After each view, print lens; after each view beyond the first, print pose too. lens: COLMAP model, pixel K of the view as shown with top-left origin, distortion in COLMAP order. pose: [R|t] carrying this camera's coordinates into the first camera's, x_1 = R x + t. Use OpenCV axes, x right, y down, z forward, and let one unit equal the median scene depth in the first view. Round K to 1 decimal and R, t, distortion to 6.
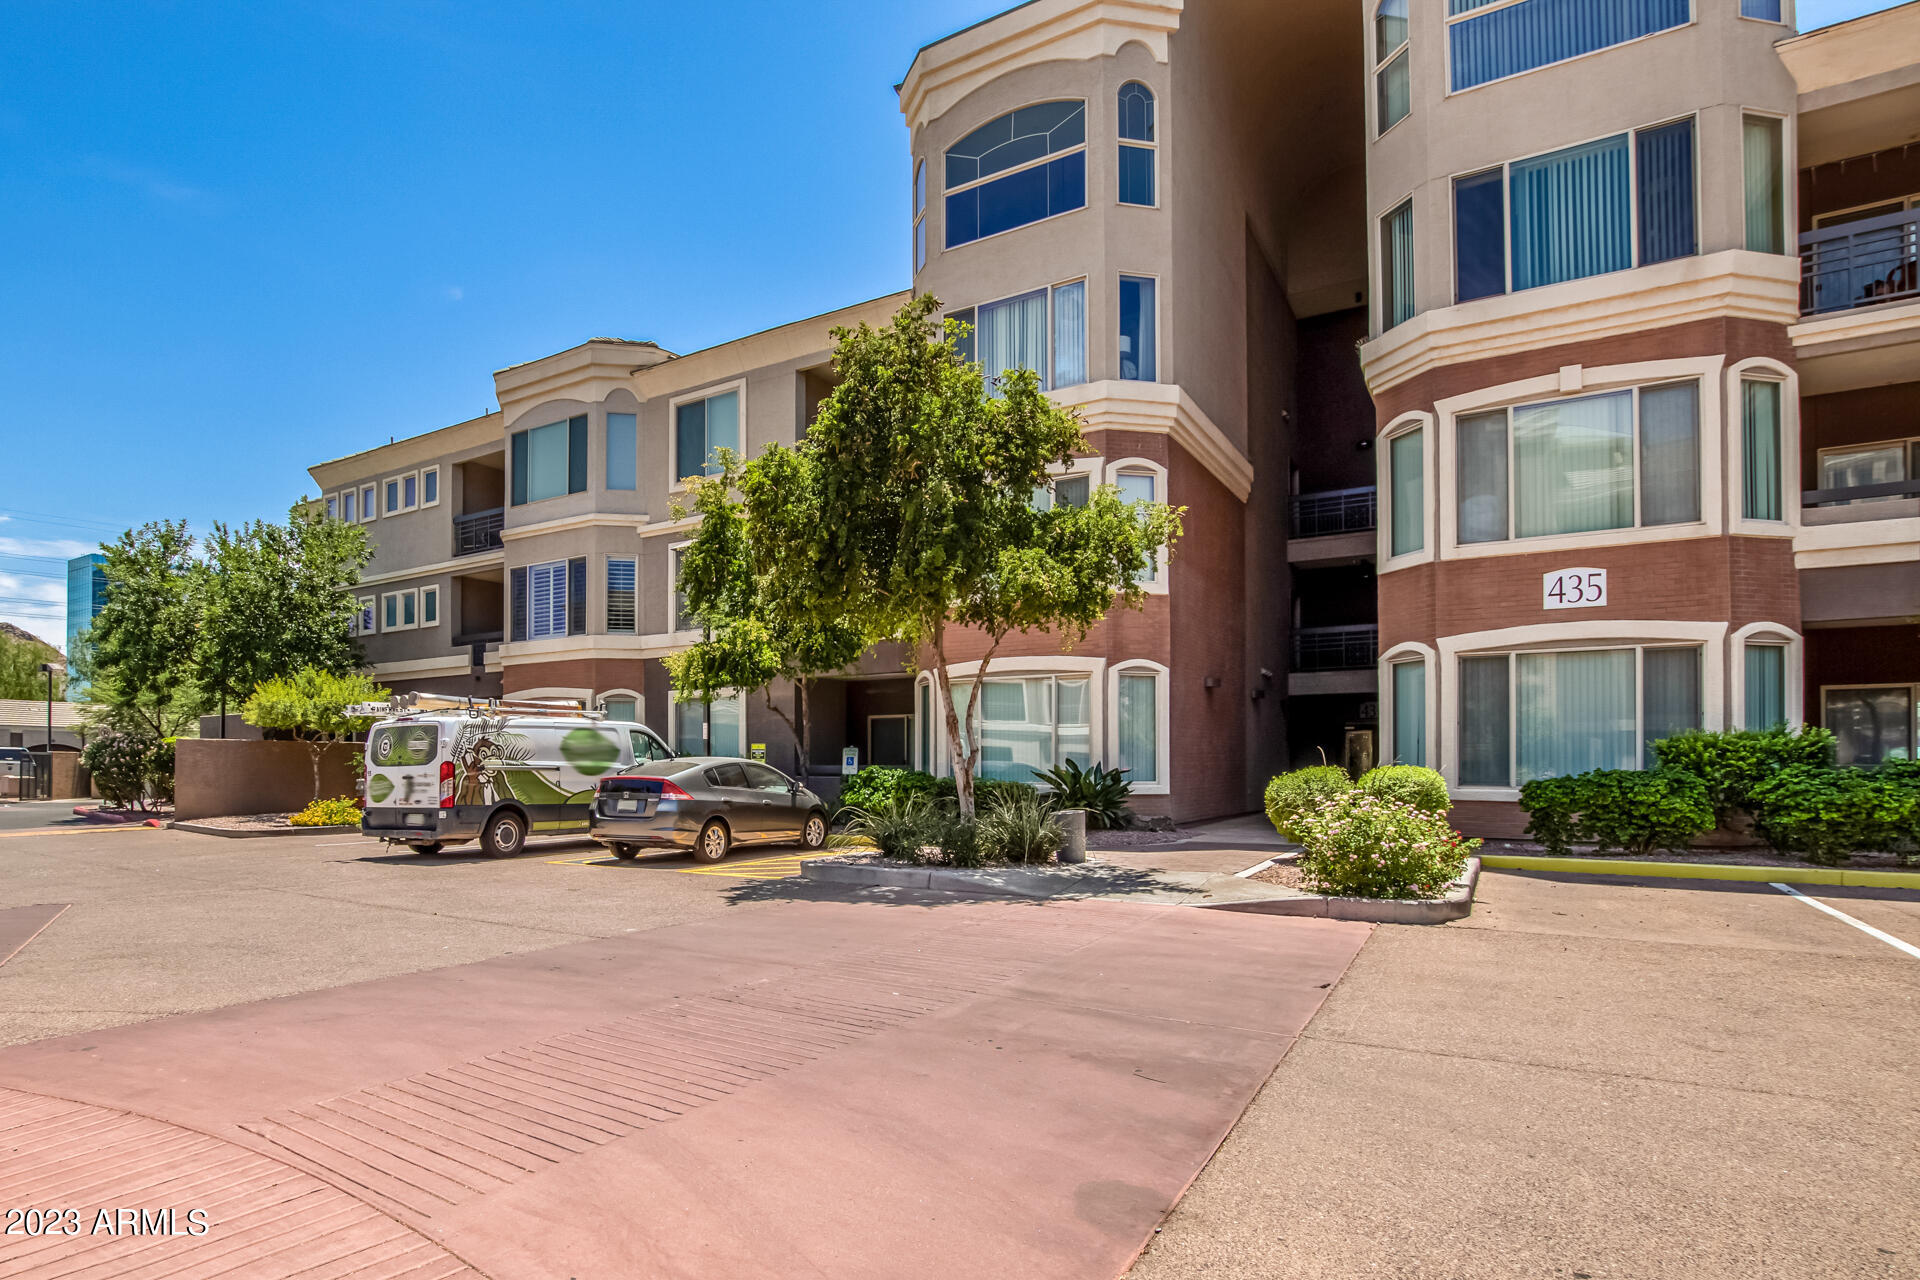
lens RADIAL K [[1036.1, 0, 762.4], [0, 1036.1, 758.5], [0, 0, 1]] dist [-0.018581, 0.001214]
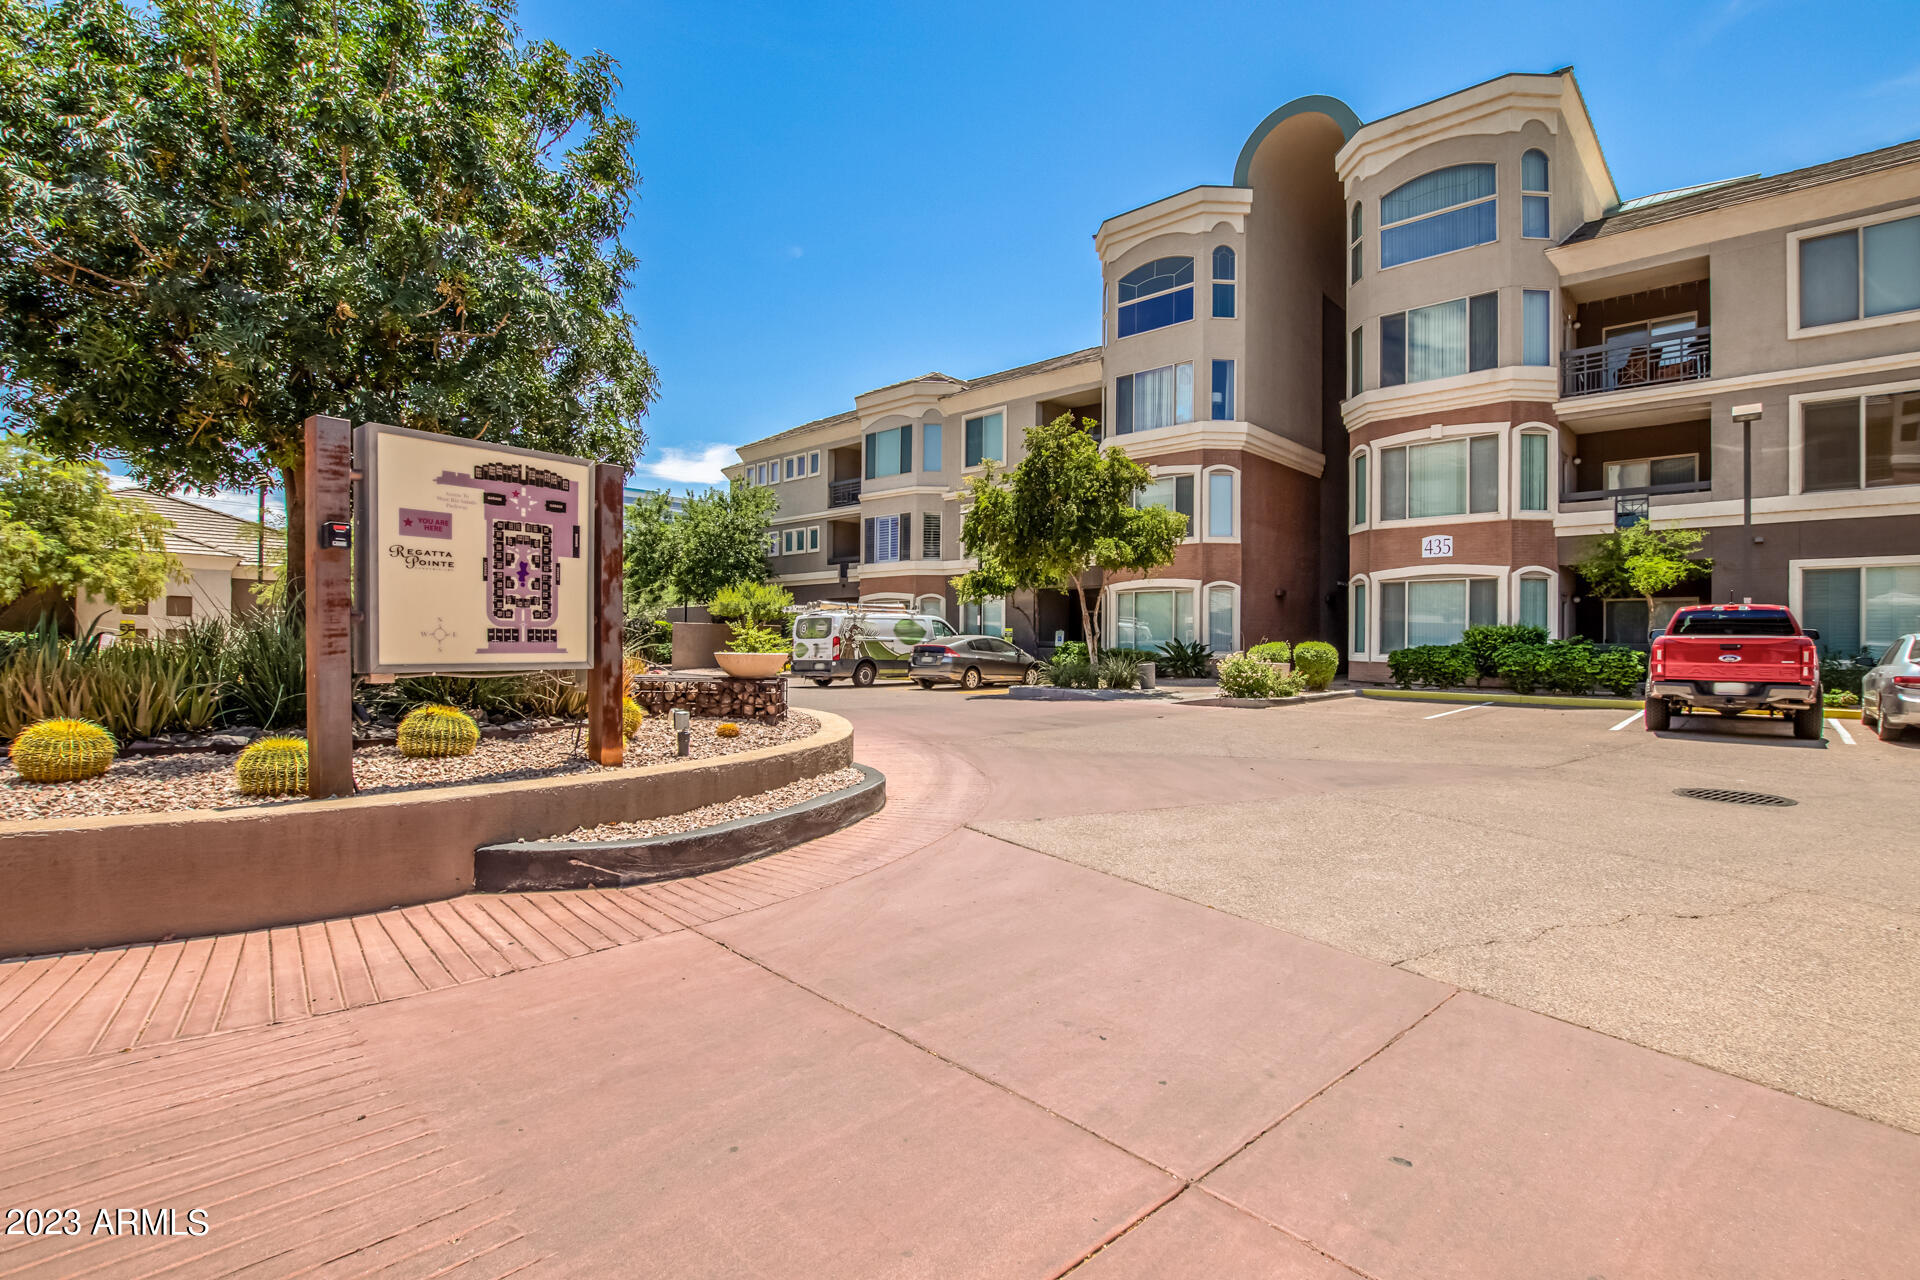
lens RADIAL K [[911.5, 0, 960.0], [0, 911.5, 640.0], [0, 0, 1]] dist [0.009078, 0.000104]
pose [[0.992456, 0.008113, -0.122335, 0.117057], [-0.008018, 0.999967, 0.001272, 0.004788], [0.122341, -0.000282, 0.992488, -0.578859]]
